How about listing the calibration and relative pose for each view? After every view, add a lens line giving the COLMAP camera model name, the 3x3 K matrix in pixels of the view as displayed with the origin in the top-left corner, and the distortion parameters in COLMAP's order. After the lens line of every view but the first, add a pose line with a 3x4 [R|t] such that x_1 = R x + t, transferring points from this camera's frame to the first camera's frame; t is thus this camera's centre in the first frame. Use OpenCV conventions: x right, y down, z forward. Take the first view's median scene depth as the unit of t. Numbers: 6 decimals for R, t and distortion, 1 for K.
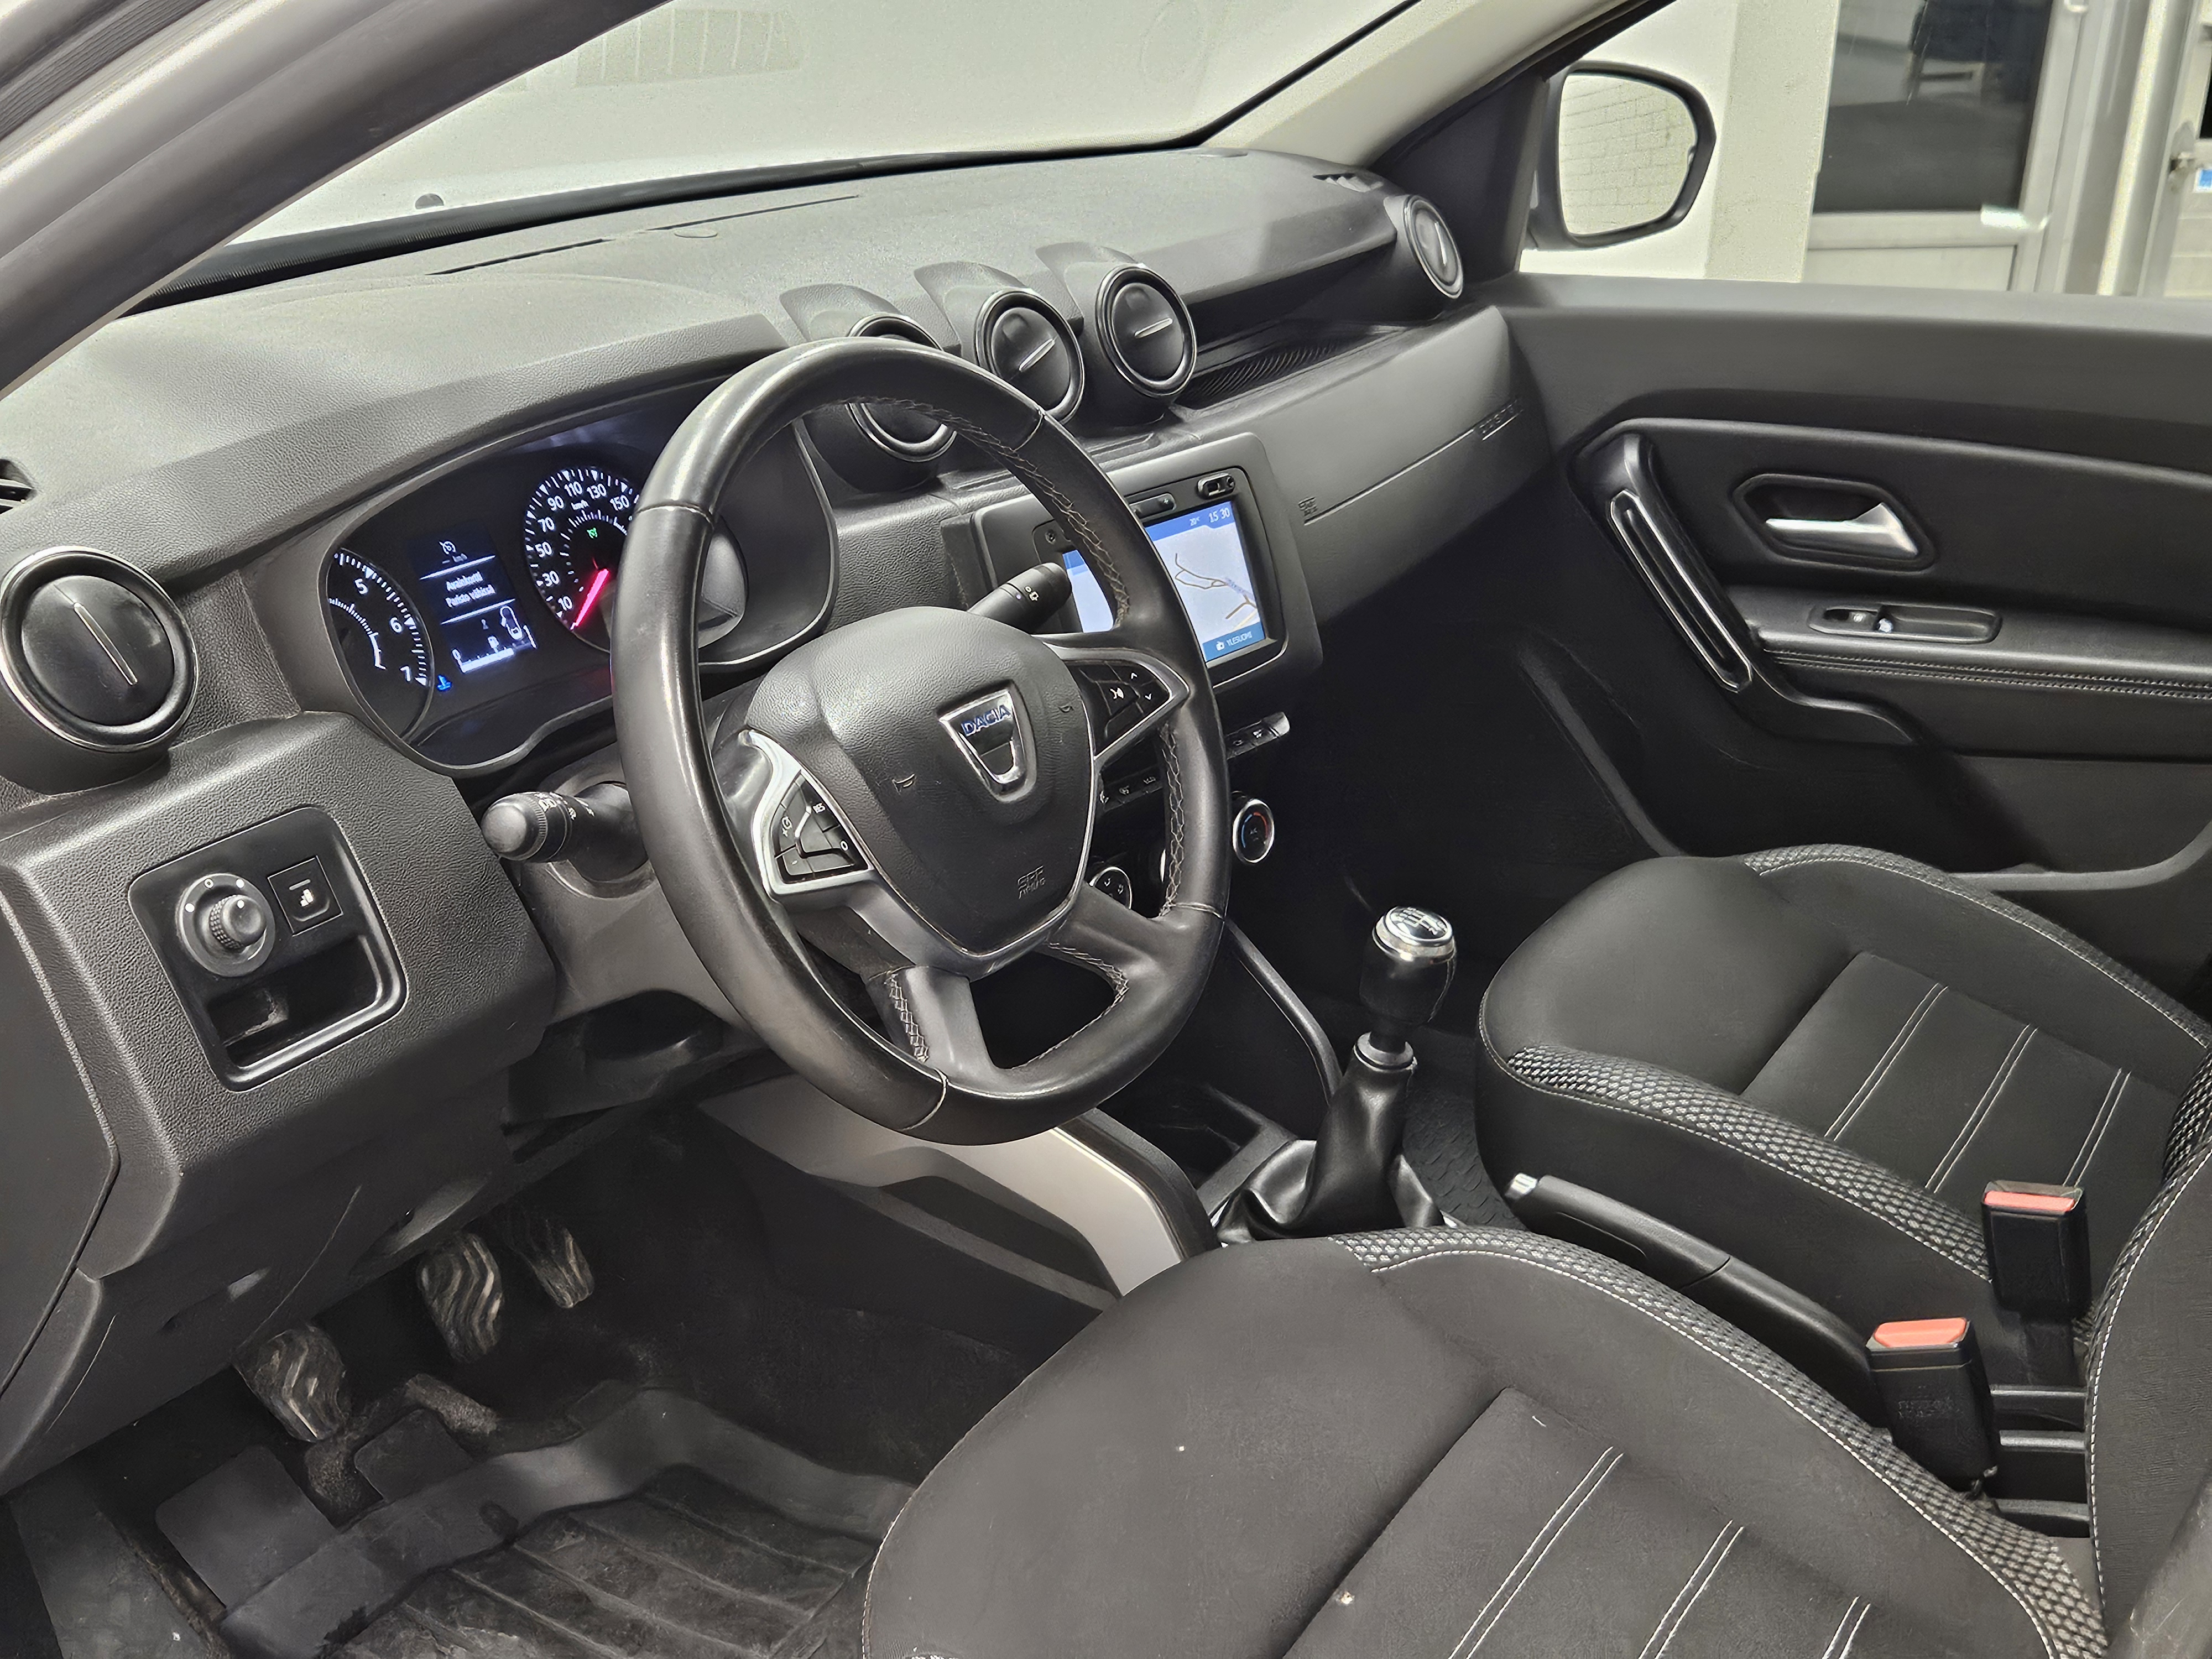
lens RADIAL K [[2480.2, 0, 1106.0], [0, 2480.2, 829.5], [0, 0, 1]] dist [0.039045, -0.018328]
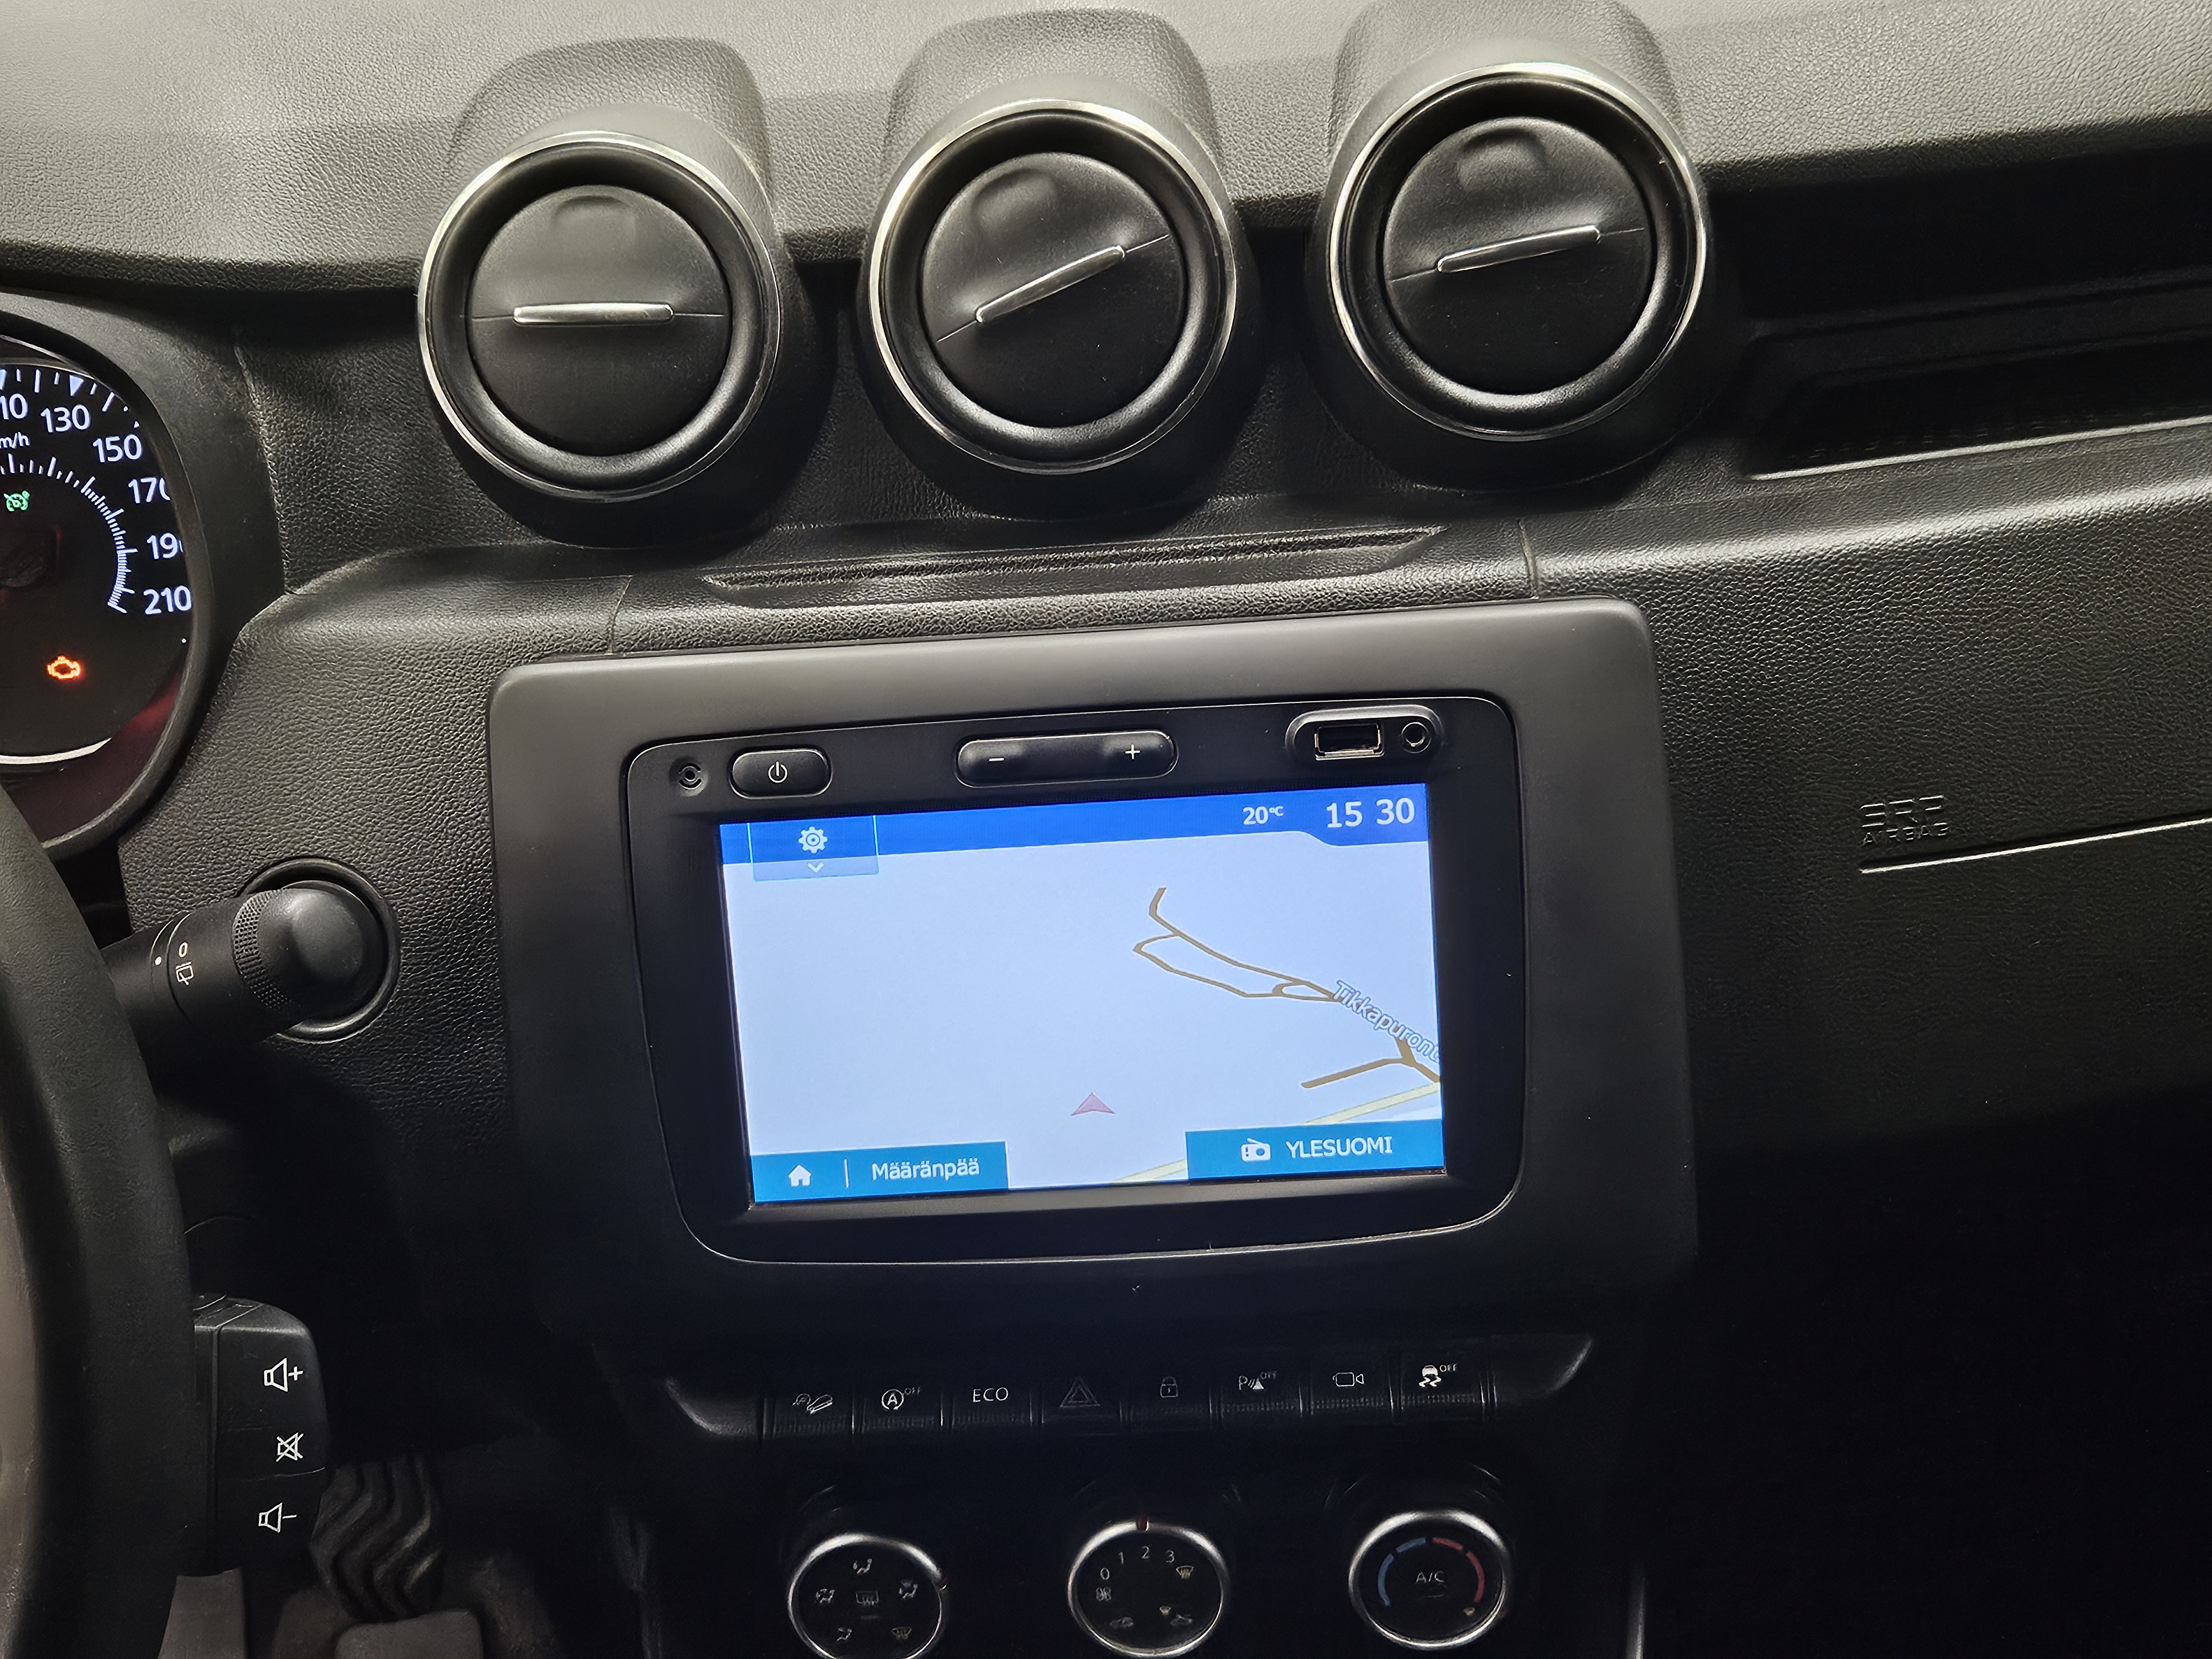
lens RADIAL K [[2454.9, 0, 1154.9], [0, 2454.9, 810.5], [0, 0, 1]] dist [0.050629, -0.046847]
pose [[0.644004, 0.334077, -0.688223, 0.305393], [-0.222559, 0.942517, 0.249257, -0.235674], [0.731933, -0.007352, 0.681337, 0.825789]]
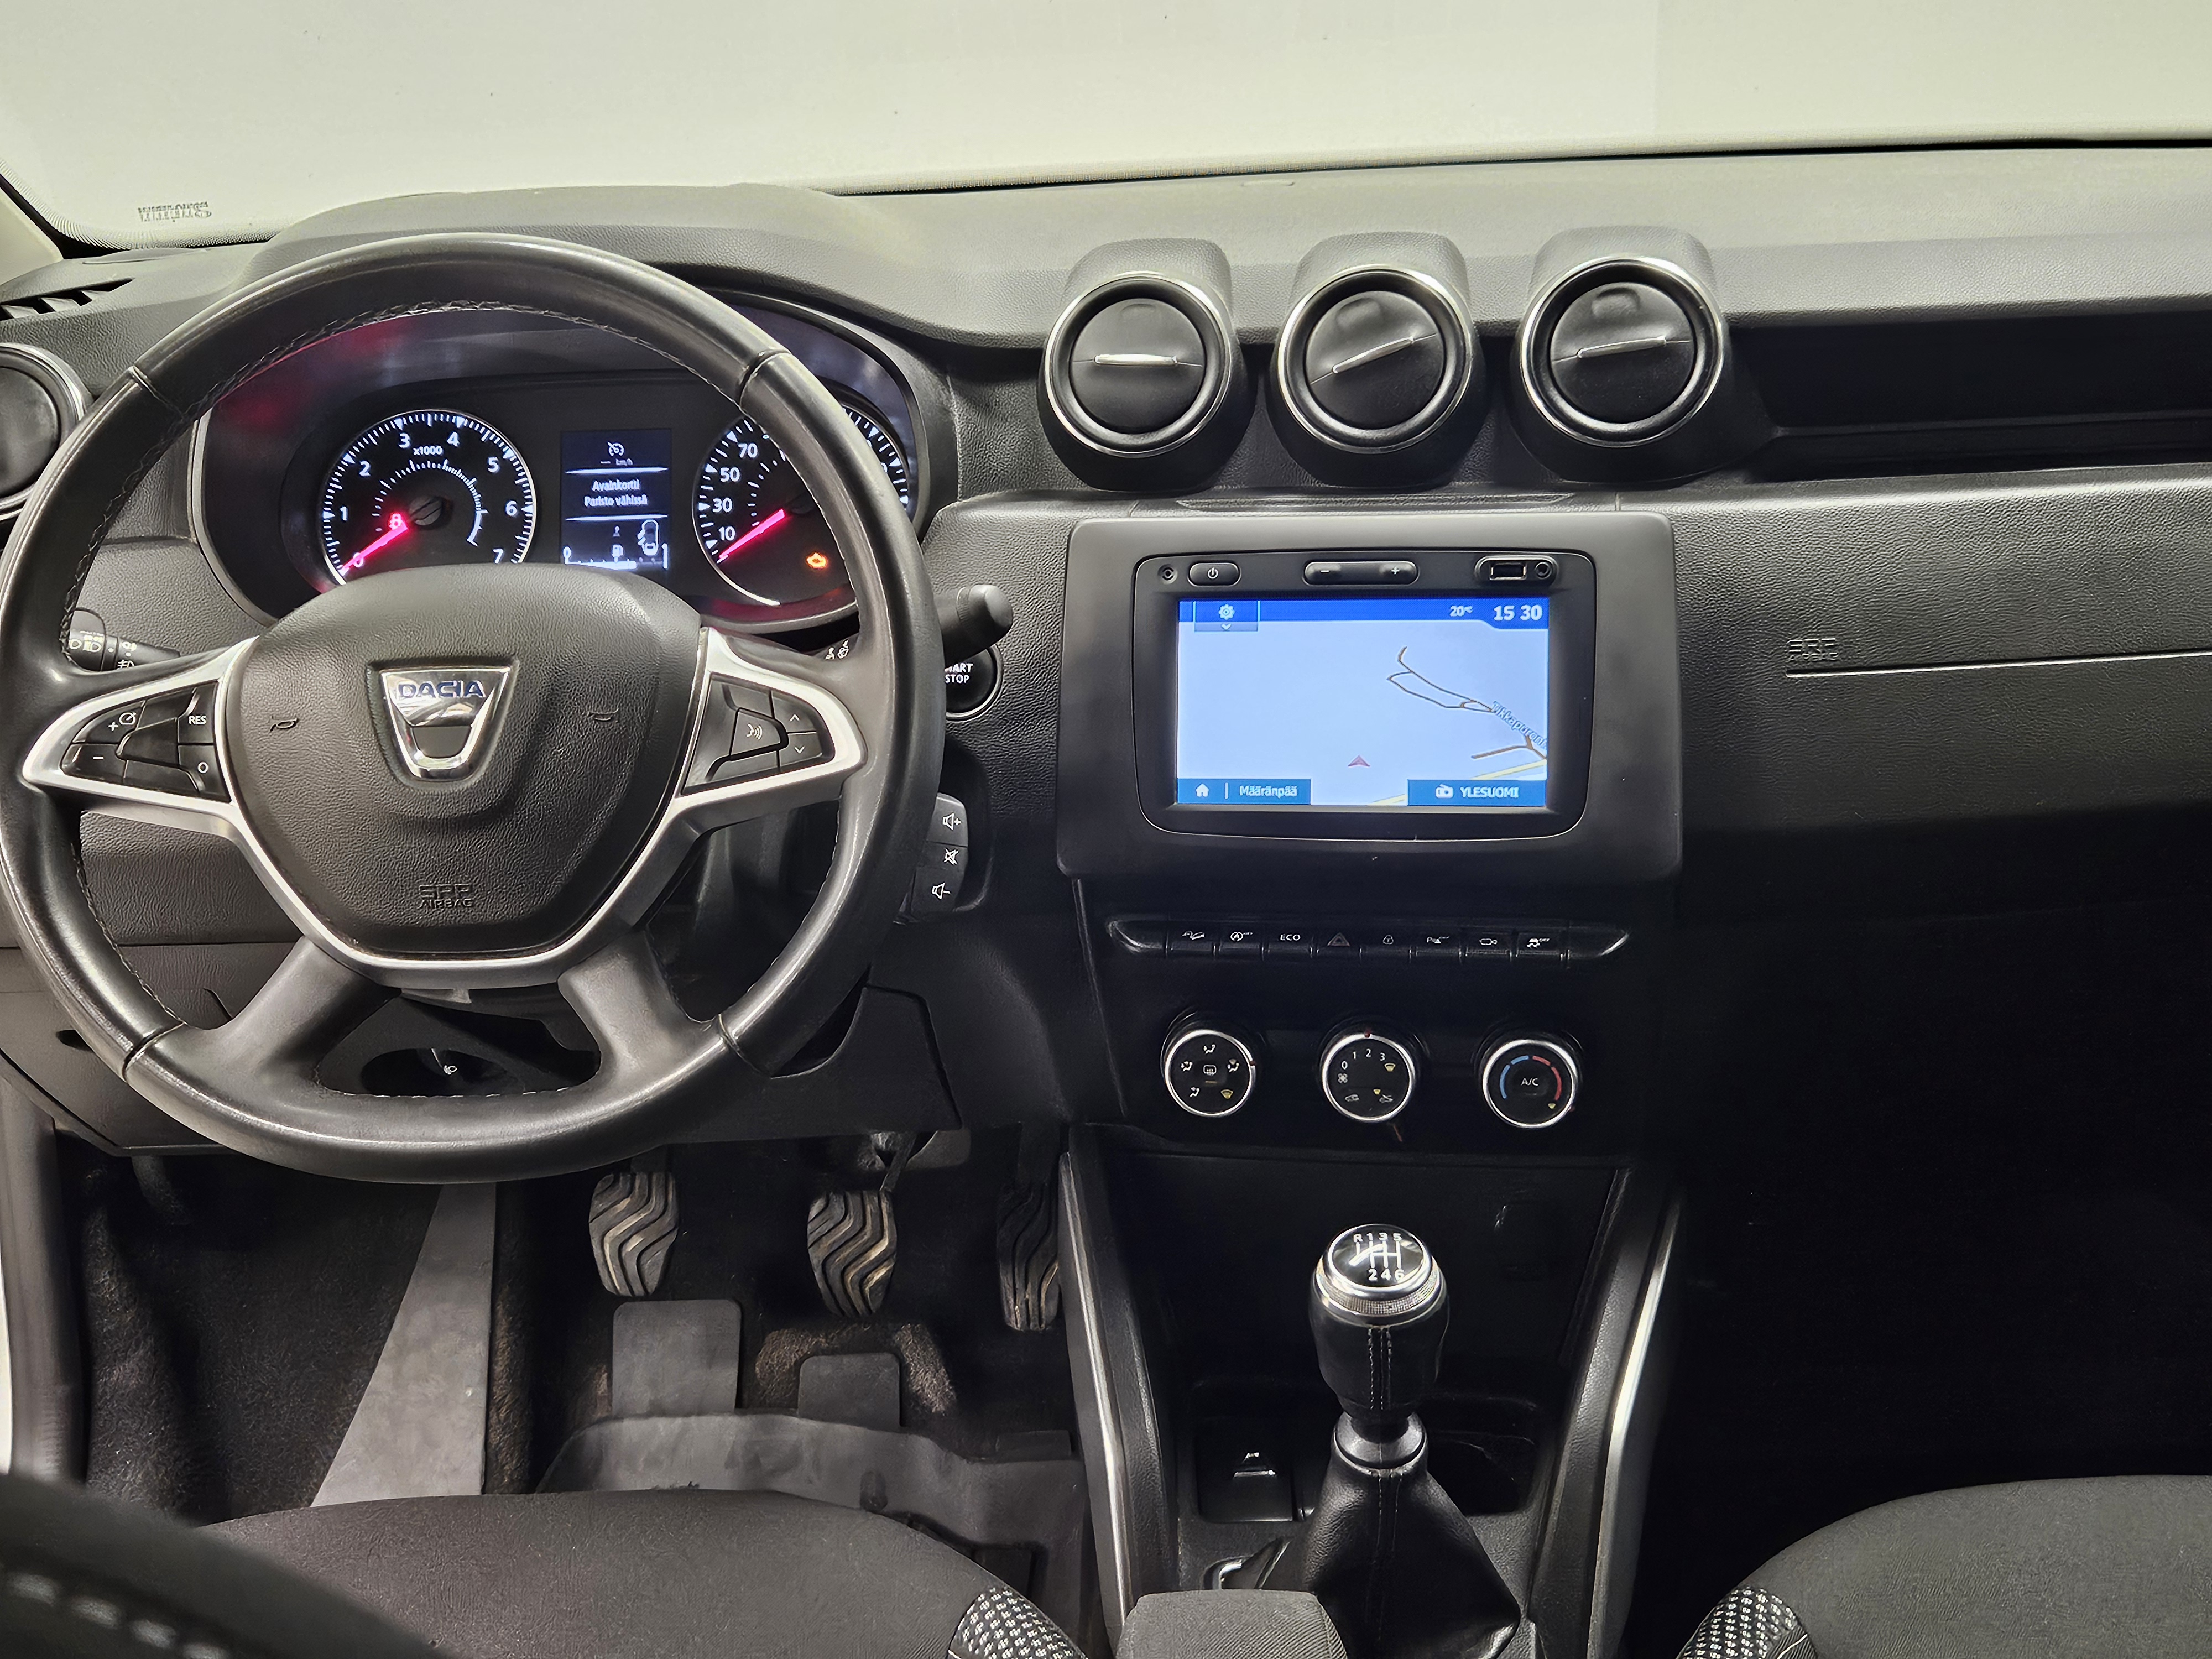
lens RADIAL K [[2480.2, 0, 1106.0], [0, 2480.2, 829.5], [0, 0, 1]] dist [0.039045, -0.018328]
pose [[0.509834, 0.259803, -0.820105, 0.642771], [-0.279932, 0.951527, 0.127412, -0.141261], [0.813454, 0.164615, 0.557848, 0.596700]]
